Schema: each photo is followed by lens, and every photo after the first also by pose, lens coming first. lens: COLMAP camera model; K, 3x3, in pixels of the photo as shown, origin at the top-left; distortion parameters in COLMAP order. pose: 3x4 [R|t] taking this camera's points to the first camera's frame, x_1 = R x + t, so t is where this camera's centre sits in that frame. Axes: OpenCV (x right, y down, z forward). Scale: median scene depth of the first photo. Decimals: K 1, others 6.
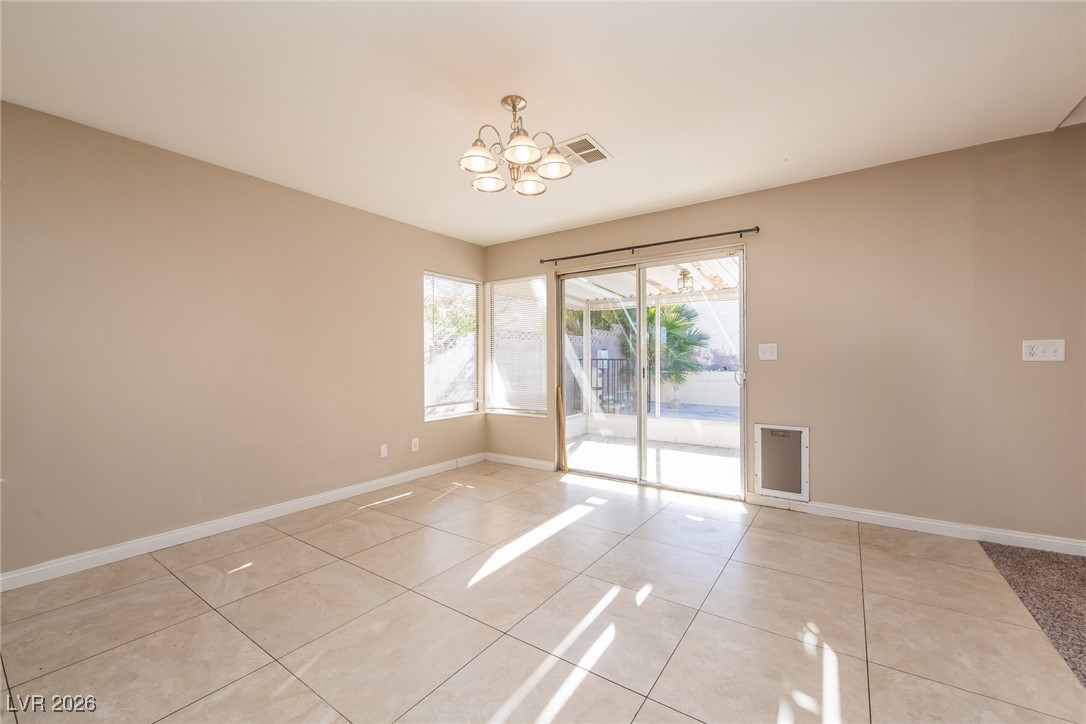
lens RADIAL K [[435.7, 0, 548.2], [0, 435.7, 363.9], [0, 0, 1]] dist [0.001274, -0.000041]
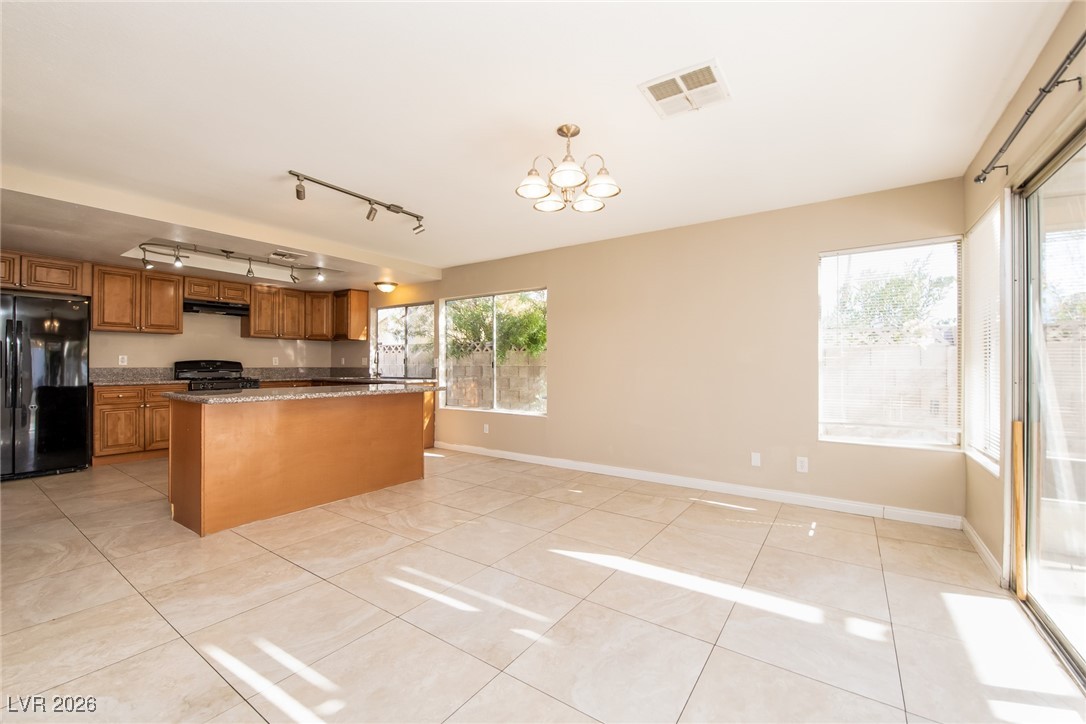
lens RADIAL K [[435.7, 0, 548.5], [0, 435.7, 363.6], [0, 0, 1]] dist [0.001274, -0.000041]
pose [[-0.001113, 0.001793, -0.999998, 0.543615], [-0.000779, 0.999998, 0.001794, -0.011496], [0.999999, 0.000781, -0.001112, 0.510611]]
